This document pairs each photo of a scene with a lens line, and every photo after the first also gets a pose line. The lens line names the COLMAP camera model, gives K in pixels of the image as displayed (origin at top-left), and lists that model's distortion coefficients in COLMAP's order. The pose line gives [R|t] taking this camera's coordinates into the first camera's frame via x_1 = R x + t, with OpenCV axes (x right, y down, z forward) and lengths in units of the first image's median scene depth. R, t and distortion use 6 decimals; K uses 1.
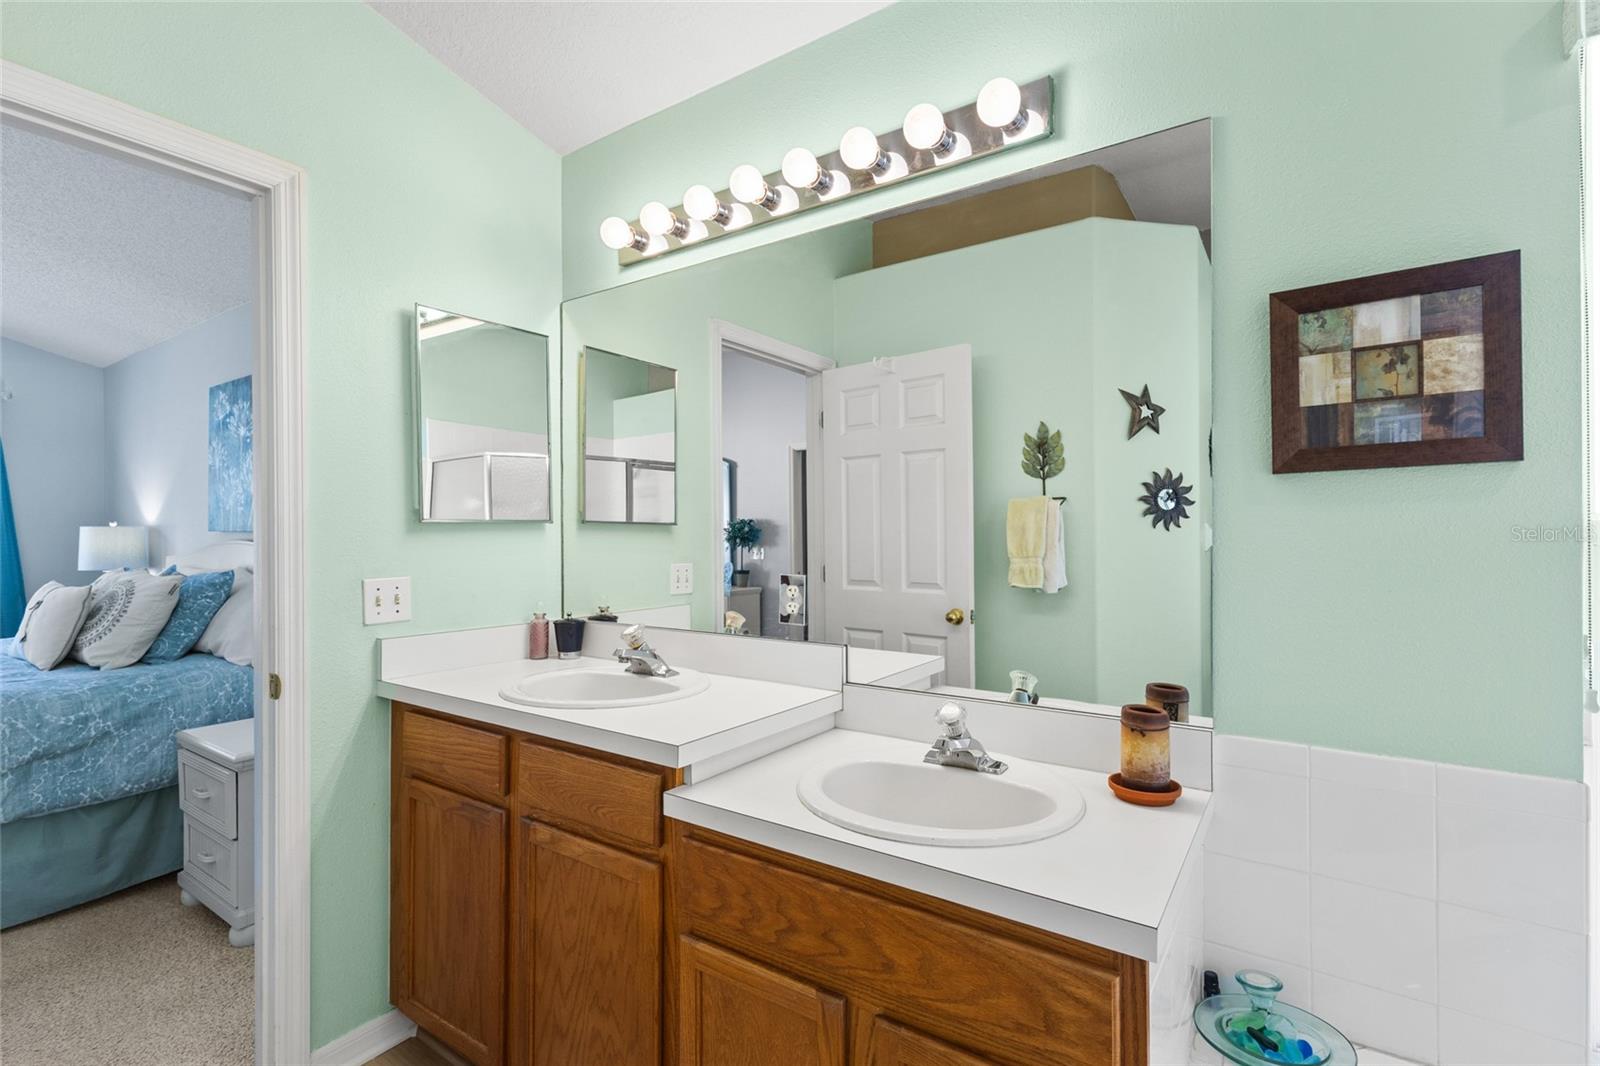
lens RADIAL K [[741.9, 0, 795.6], [0, 741.9, 538.1], [0, 0, 1]] dist [0.005619, 0.000144]
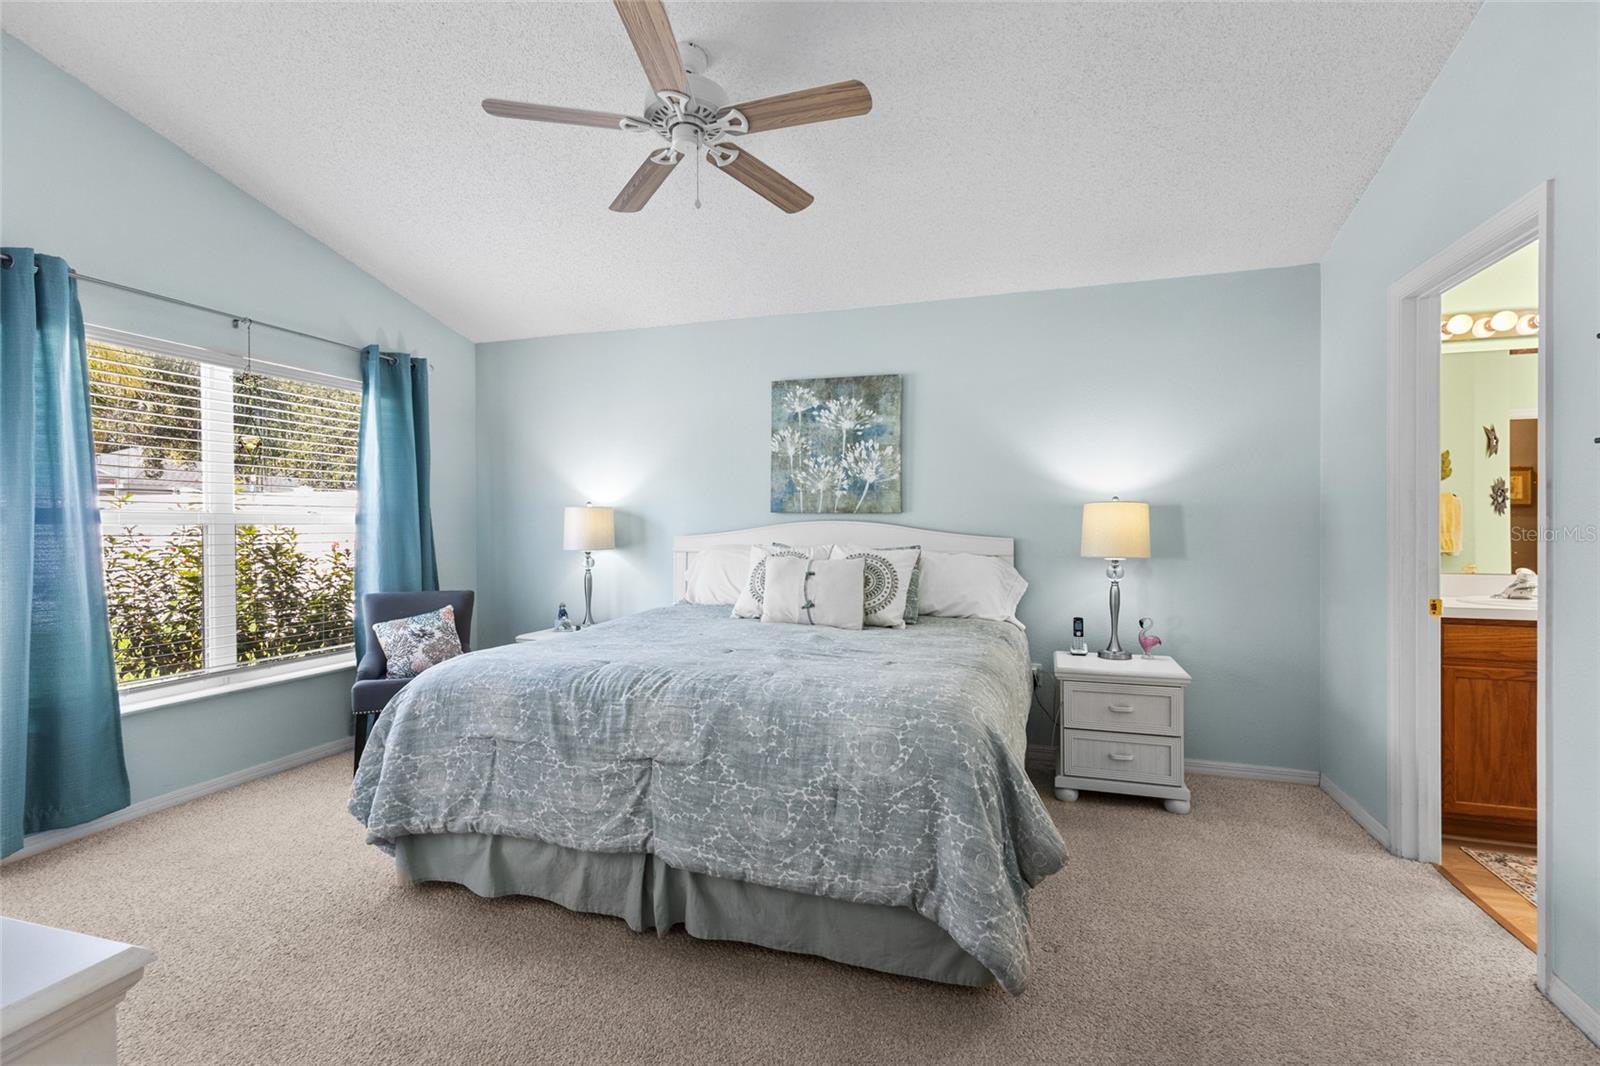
lens RADIAL K [[741.9, 0, 791.5], [0, 741.9, 527.0], [0, 0, 1]] dist [0.005619, 0.000144]
pose [[0.957234, 0.001357, 0.289312, -1.660767], [-0.002050, 0.999996, 0.002096, 0.016020], [-0.289308, -0.002599, 0.957232, -0.089307]]
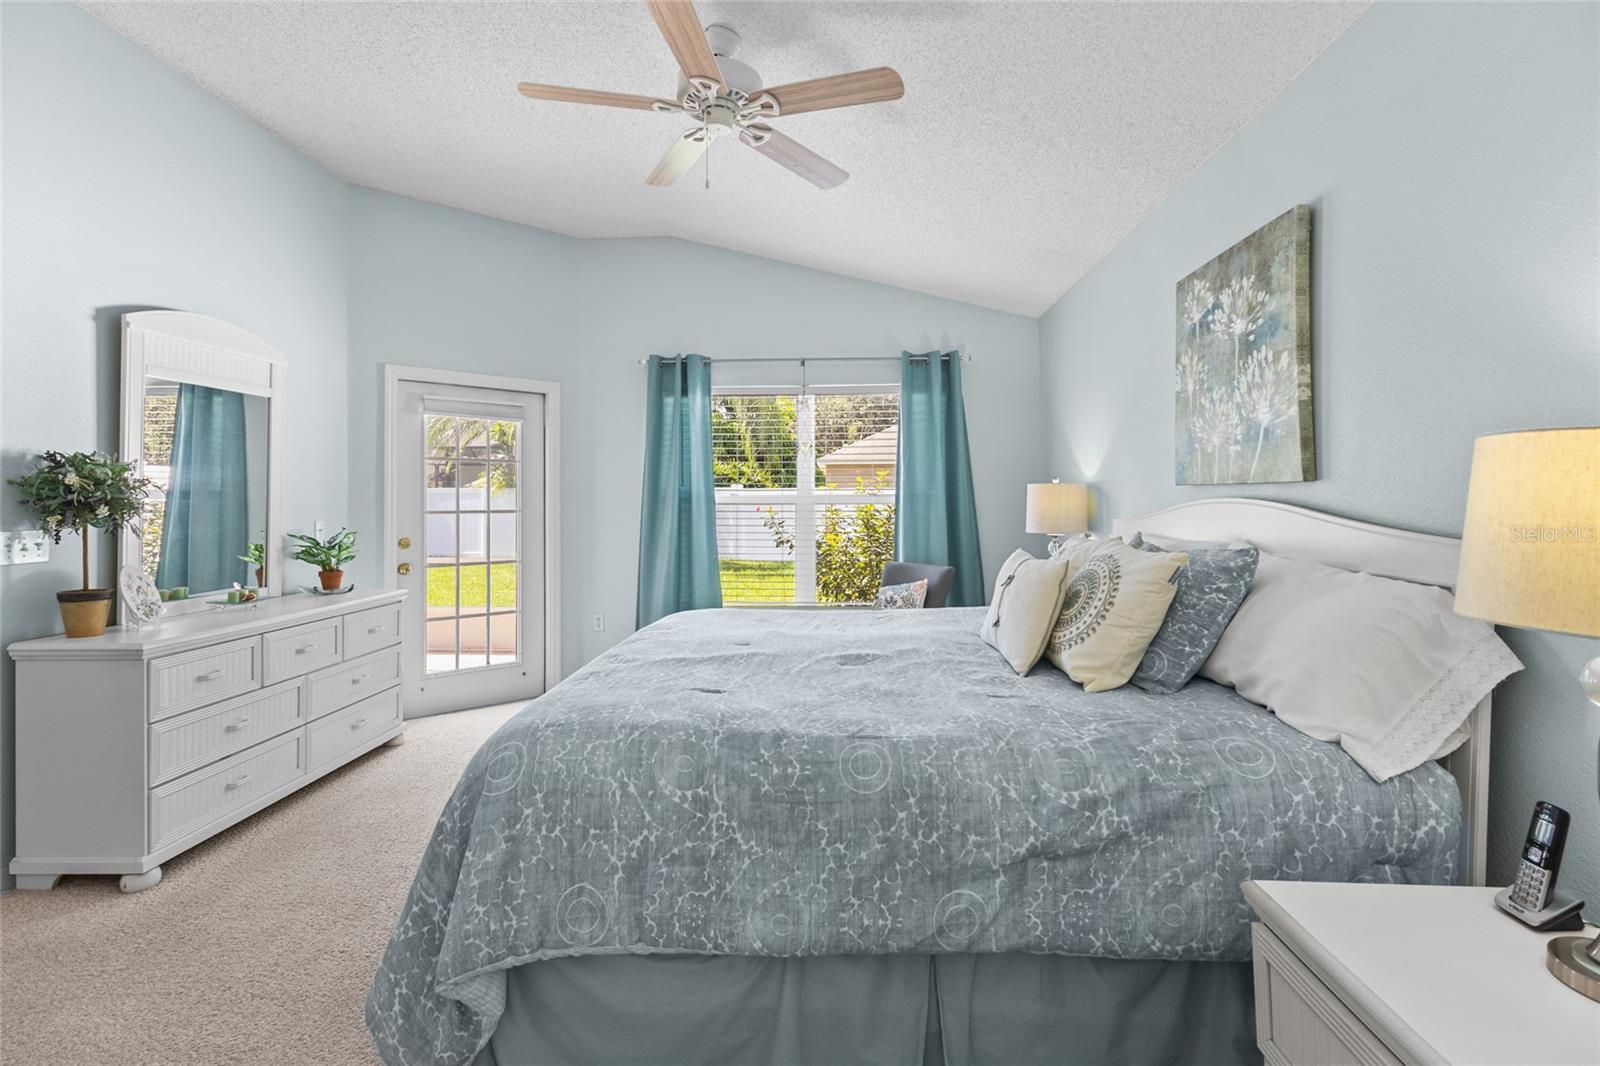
lens RADIAL K [[741.9, 0, 778.3], [0, 741.9, 488.5], [0, 0, 1]] dist [0.005619, 0.000144]
pose [[0.500568, -0.013147, -0.865598, -0.563962], [-0.001472, 0.999870, -0.016038, 0.009023], [0.865696, 0.009302, 0.500483, 0.490780]]
